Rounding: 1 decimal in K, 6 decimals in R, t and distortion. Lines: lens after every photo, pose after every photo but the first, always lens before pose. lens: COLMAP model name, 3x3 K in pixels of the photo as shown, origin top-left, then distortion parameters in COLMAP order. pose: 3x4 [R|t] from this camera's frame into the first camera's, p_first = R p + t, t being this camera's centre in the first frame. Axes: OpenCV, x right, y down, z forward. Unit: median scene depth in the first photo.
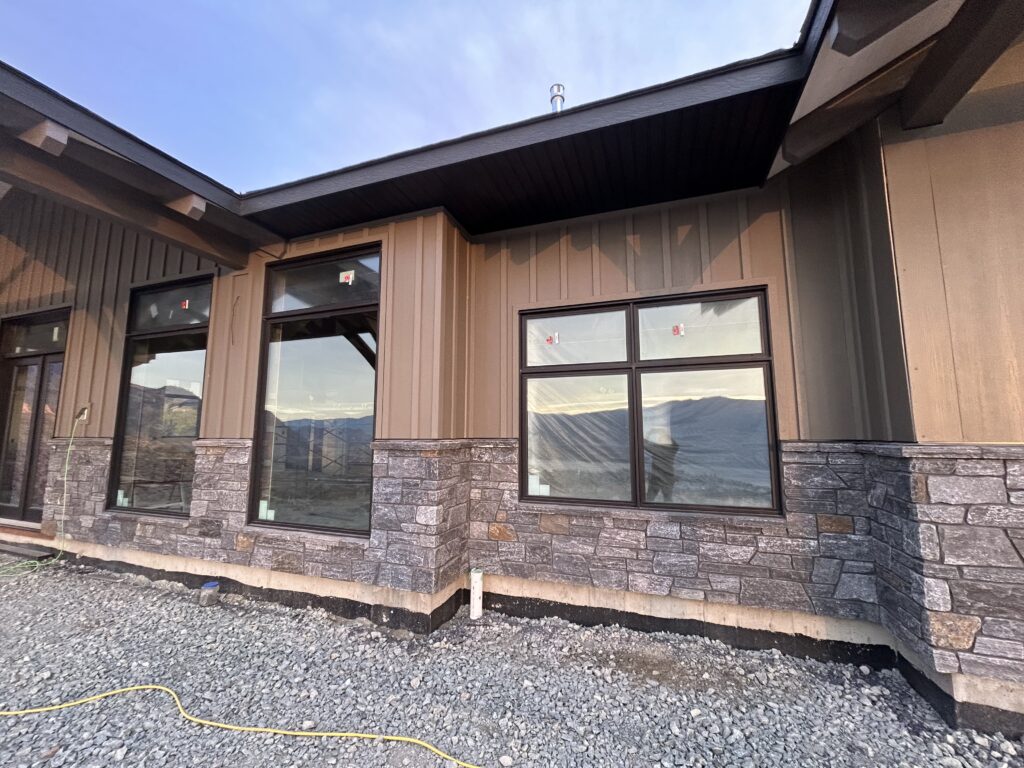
lens RADIAL K [[412.2, 0, 514.3], [0, 412.2, 386.7], [0, 0, 1]] dist [0.003476, -0.000452]
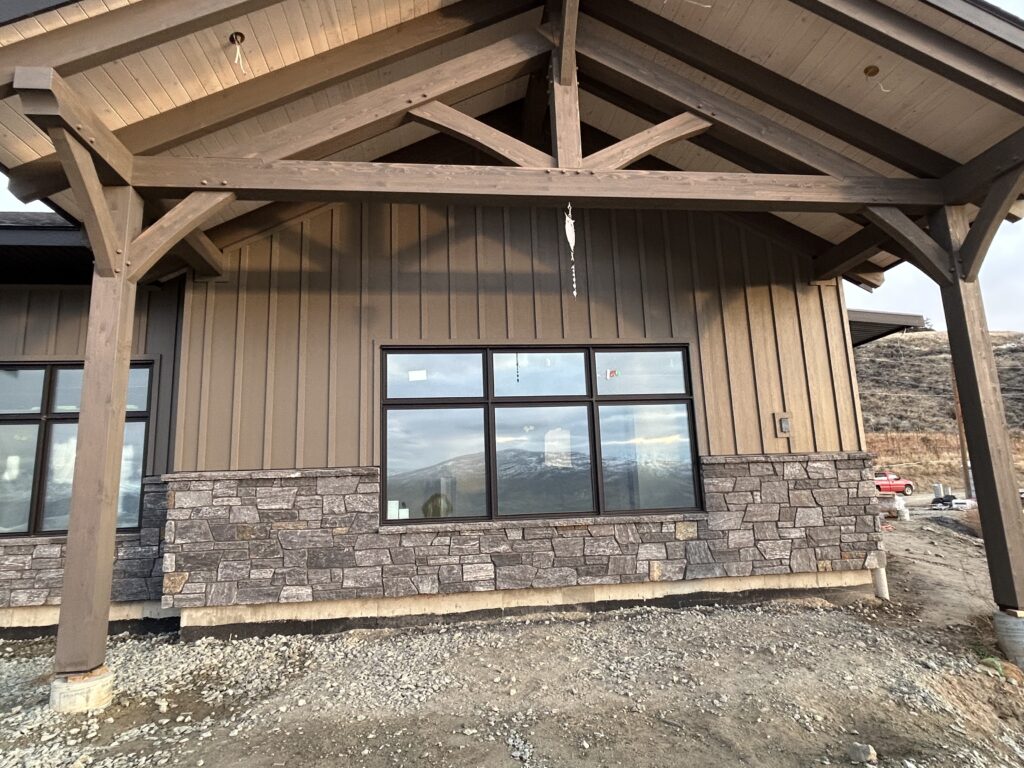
lens RADIAL K [[593.4, 0, 512.4], [0, 593.4, 387.5], [0, 0, 1]] dist [-0.000536, 0.000870]
pose [[0.894858, 0.049599, 0.443586, 0.772502], [-0.018680, 0.997098, -0.073804, -0.035431], [-0.445959, 0.057758, 0.893188, -1.196885]]
